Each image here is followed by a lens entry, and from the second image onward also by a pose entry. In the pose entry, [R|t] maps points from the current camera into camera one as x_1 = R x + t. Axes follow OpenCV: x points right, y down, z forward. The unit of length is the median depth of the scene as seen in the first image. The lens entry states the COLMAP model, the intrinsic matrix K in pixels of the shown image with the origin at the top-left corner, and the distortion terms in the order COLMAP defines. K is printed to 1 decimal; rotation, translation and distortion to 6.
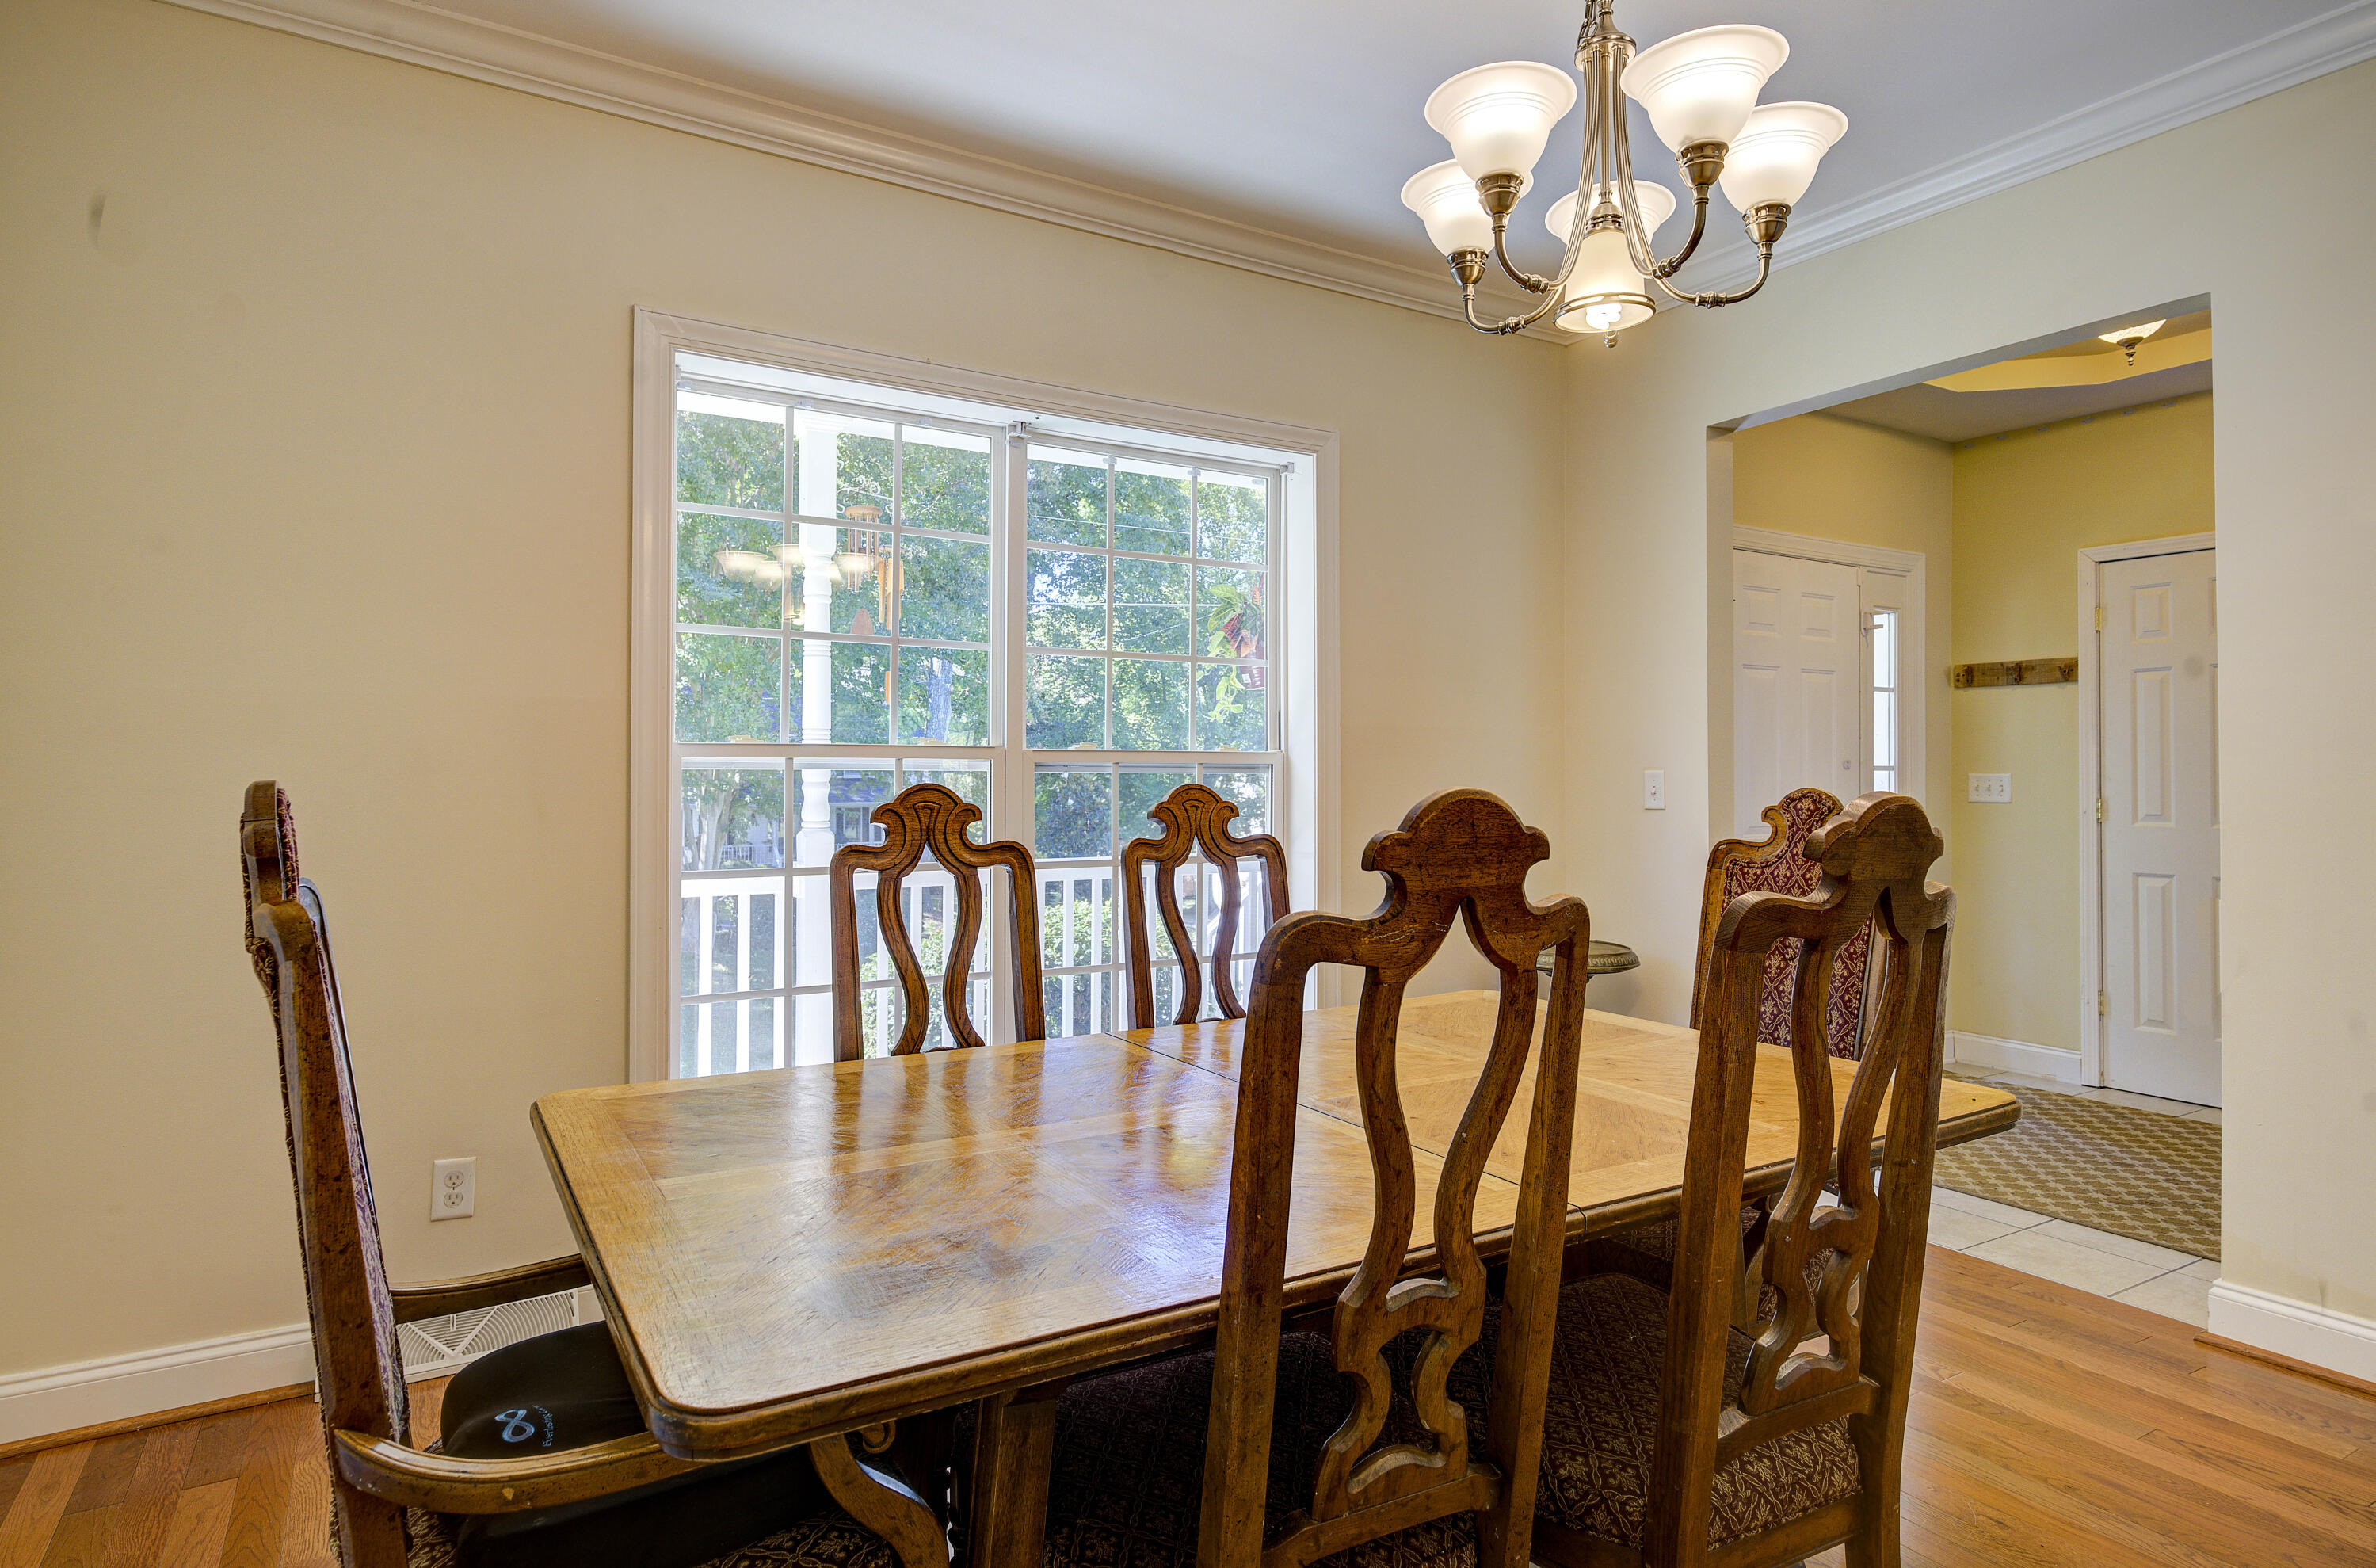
lens RADIAL K [[1298.4, 0, 1177.8], [0, 1298.4, 758.9], [0, 0, 1]] dist [-0.000714, -0.000438]
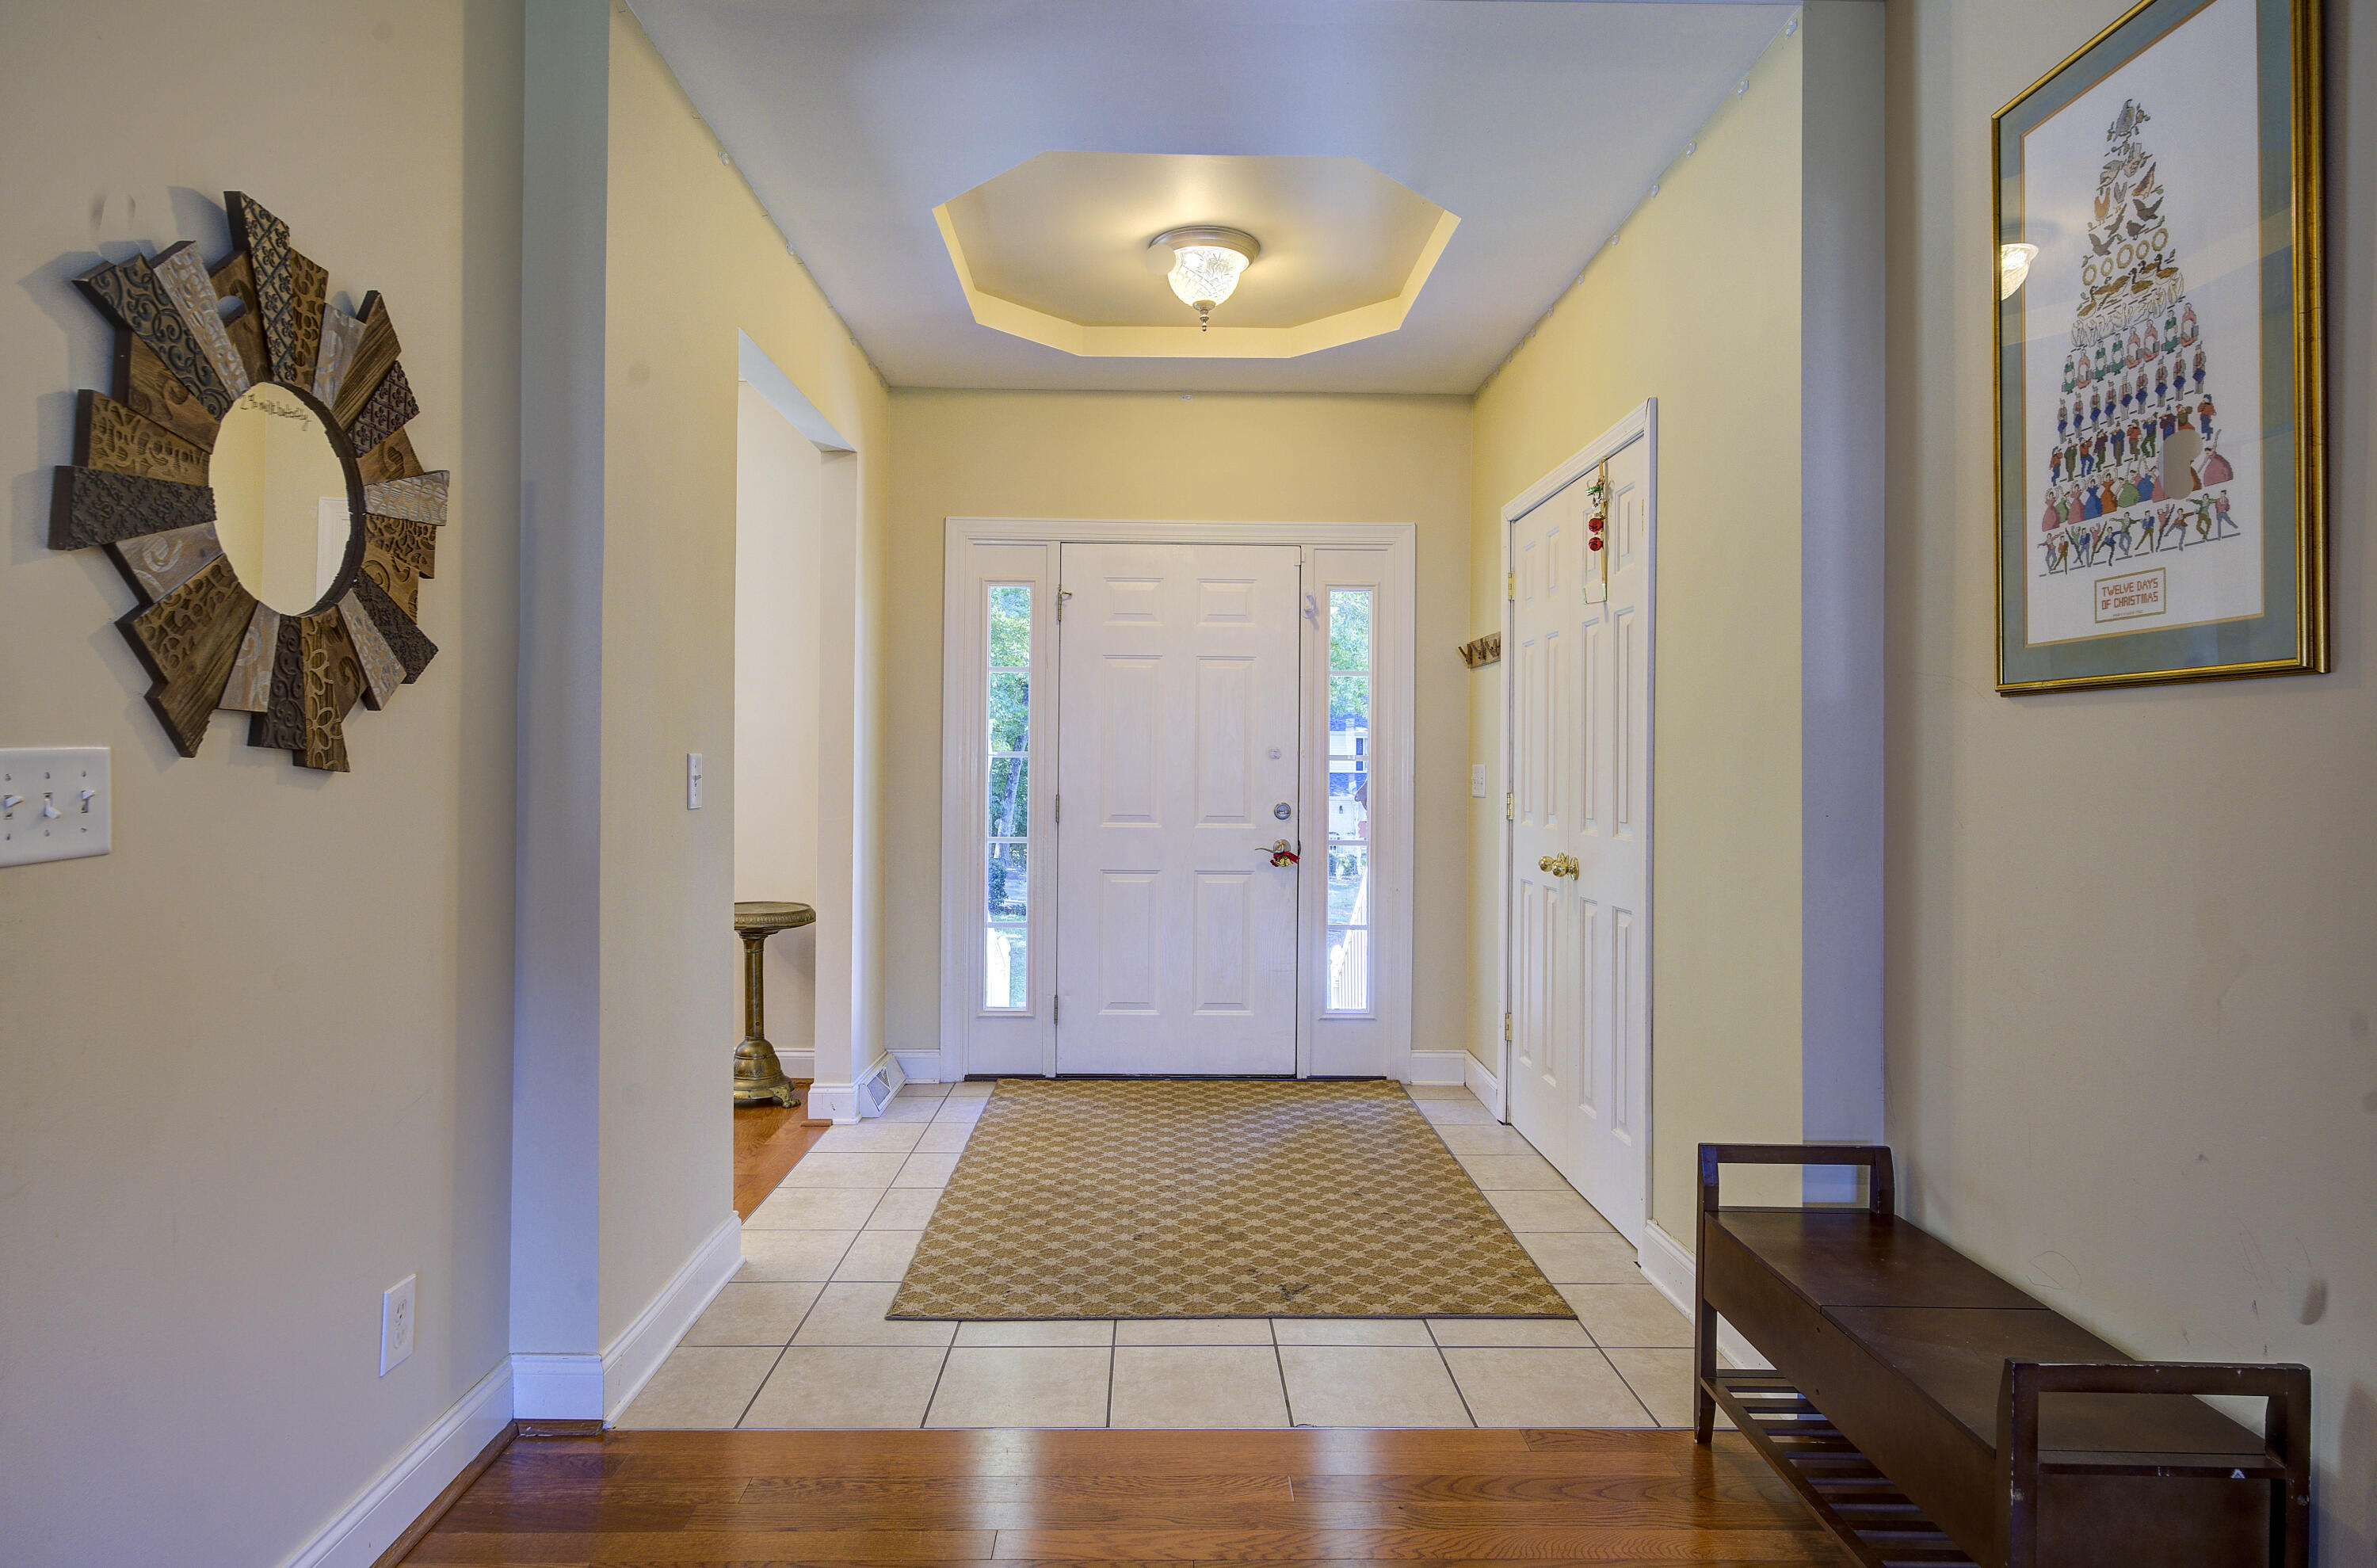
lens RADIAL K [[1298.9, 0, 1178.3], [0, 1298.9, 758.9], [0, 0, 1]] dist [-0.000714, -0.000438]
pose [[0.867178, 0.000969, -0.497997, 0.949836], [-0.001191, 0.999999, -0.000129, 0.008492], [0.497996, 0.000705, 0.867179, 0.135978]]
